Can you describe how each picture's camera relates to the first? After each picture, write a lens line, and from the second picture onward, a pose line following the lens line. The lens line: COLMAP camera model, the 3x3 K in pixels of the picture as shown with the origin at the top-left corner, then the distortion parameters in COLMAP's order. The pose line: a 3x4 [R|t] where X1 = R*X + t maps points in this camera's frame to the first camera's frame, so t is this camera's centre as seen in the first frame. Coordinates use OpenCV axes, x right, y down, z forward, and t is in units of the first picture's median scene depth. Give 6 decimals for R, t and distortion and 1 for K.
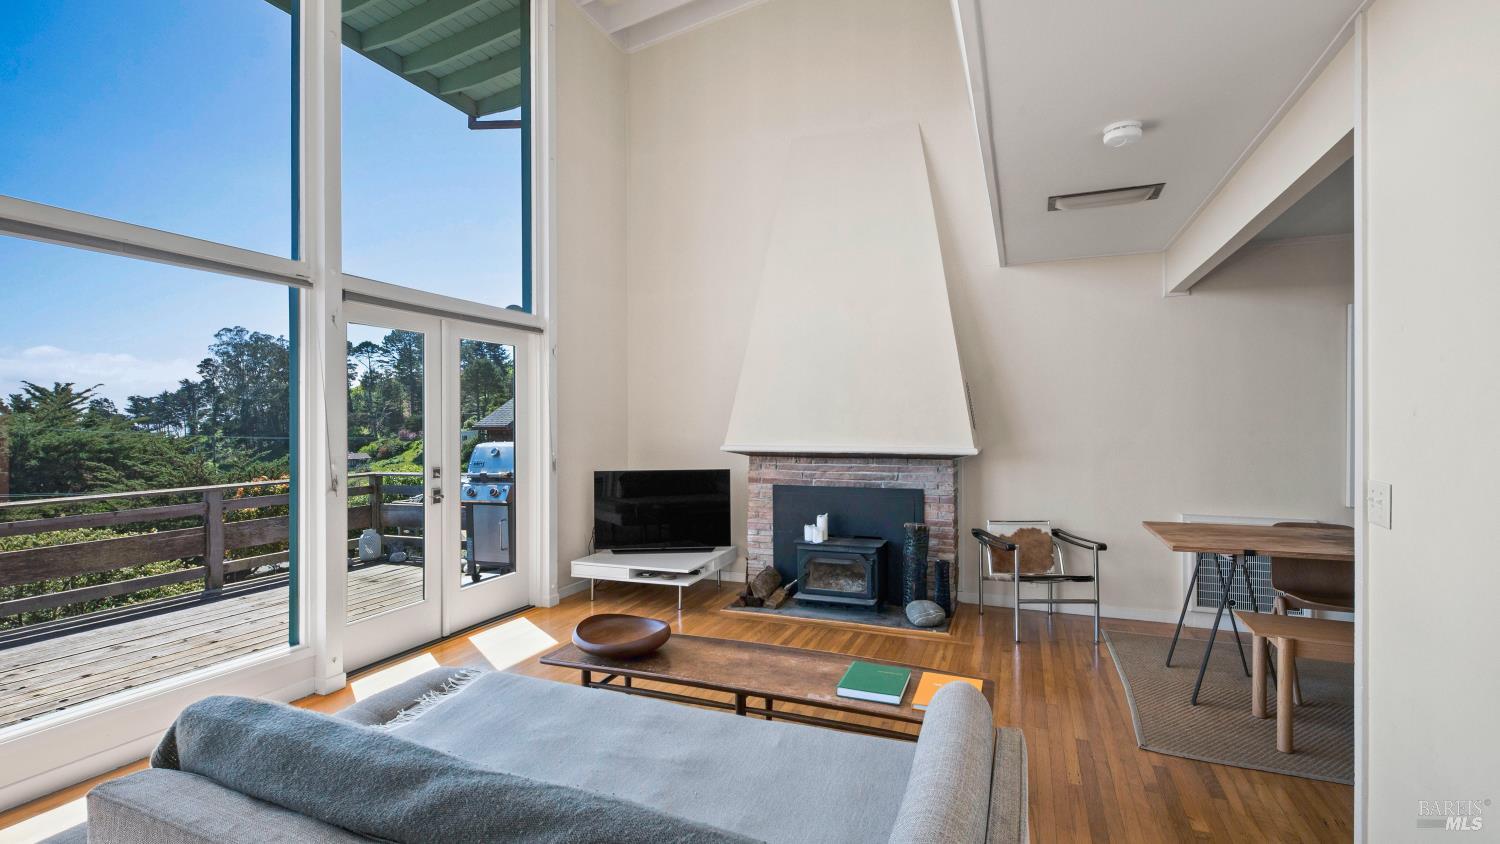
lens RADIAL K [[662.3, 0, 747.7], [0, 662.3, 417.7], [0, 0, 1]] dist [-0.000213, -0.000440]
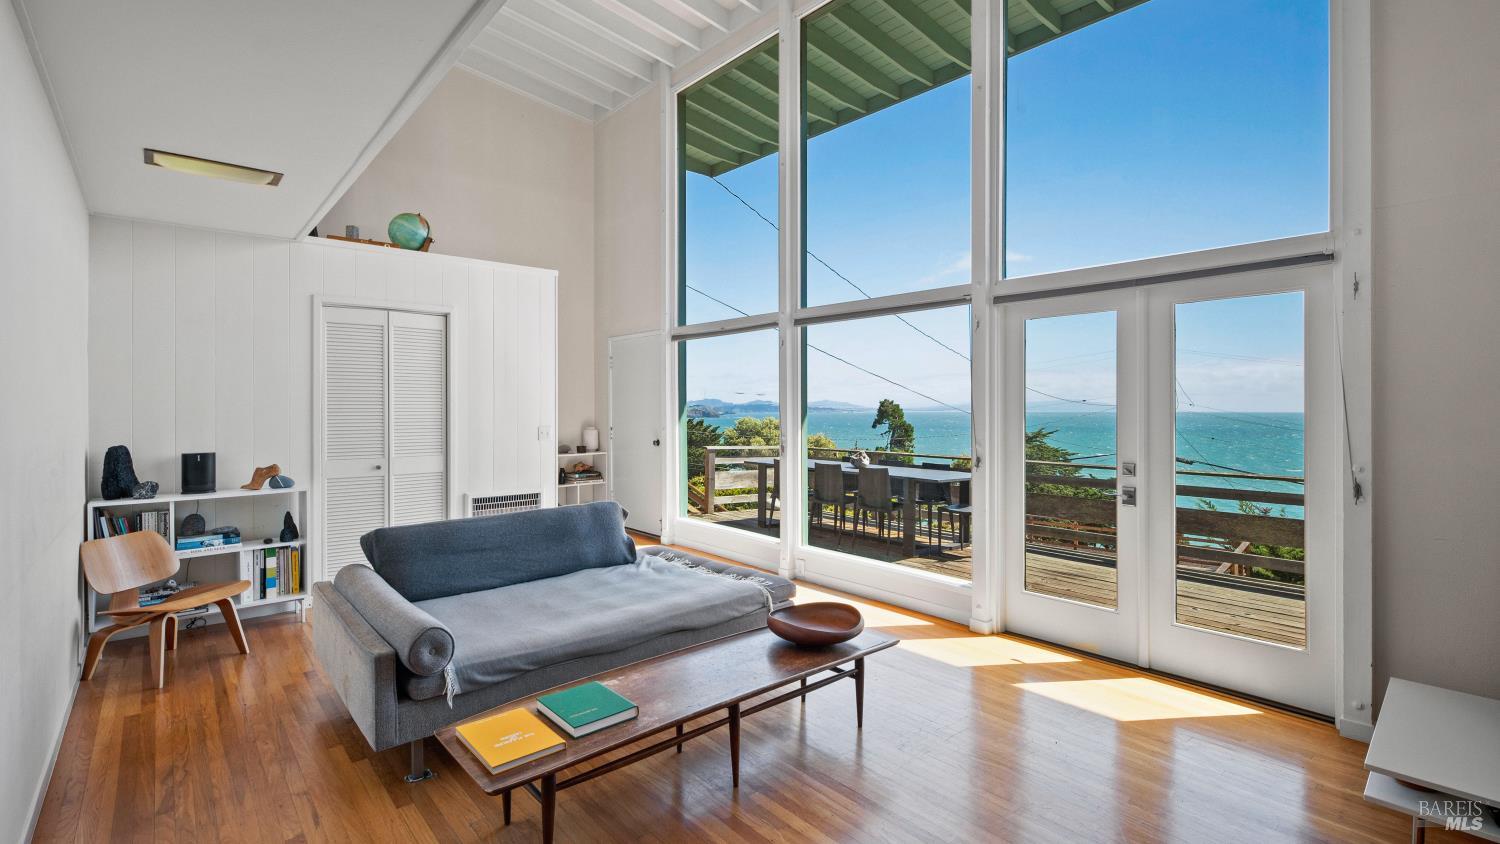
lens RADIAL K [[650.5, 0, 750.6], [0, 650.5, 412.5], [0, 0, 1]] dist [-0.000862, 0.000058]
pose [[-0.428196, 0.004732, -0.903673, 0.384852], [-0.000457, 0.999985, 0.005453, 0.003293], [0.903686, 0.002748, -0.428188, 0.700273]]
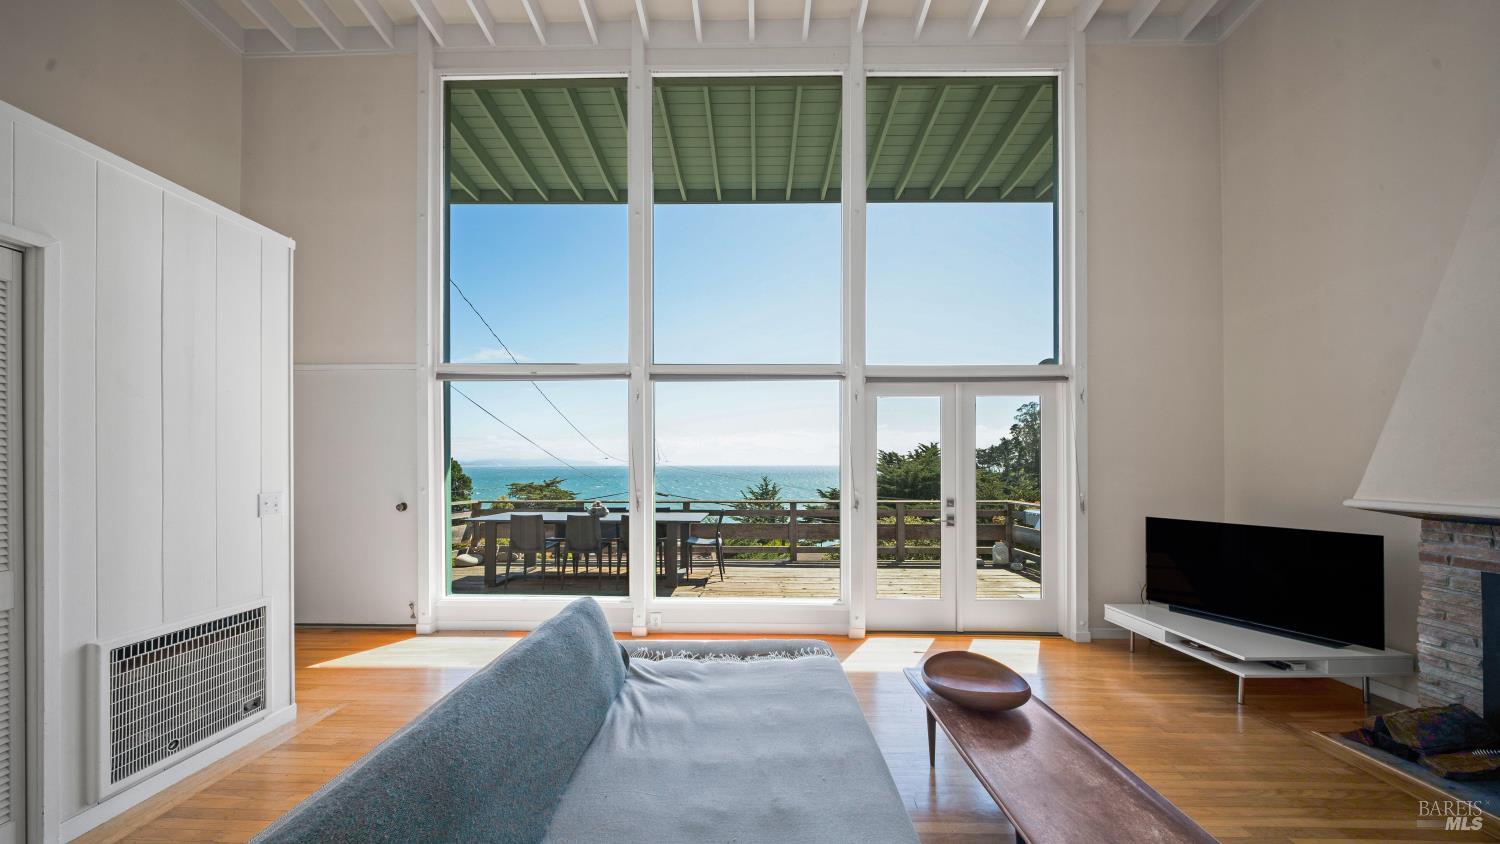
lens RADIAL K [[464.4, 0, 762.1], [0, 464.4, 460.2], [0, 0, 1]] dist [-0.002434, -0.000332]
pose [[0.369977, -0.002839, -0.929037, 0.181475], [0.001765, 0.999996, -0.002353, 0.000817], [0.929039, -0.000769, 0.369980, 0.245995]]
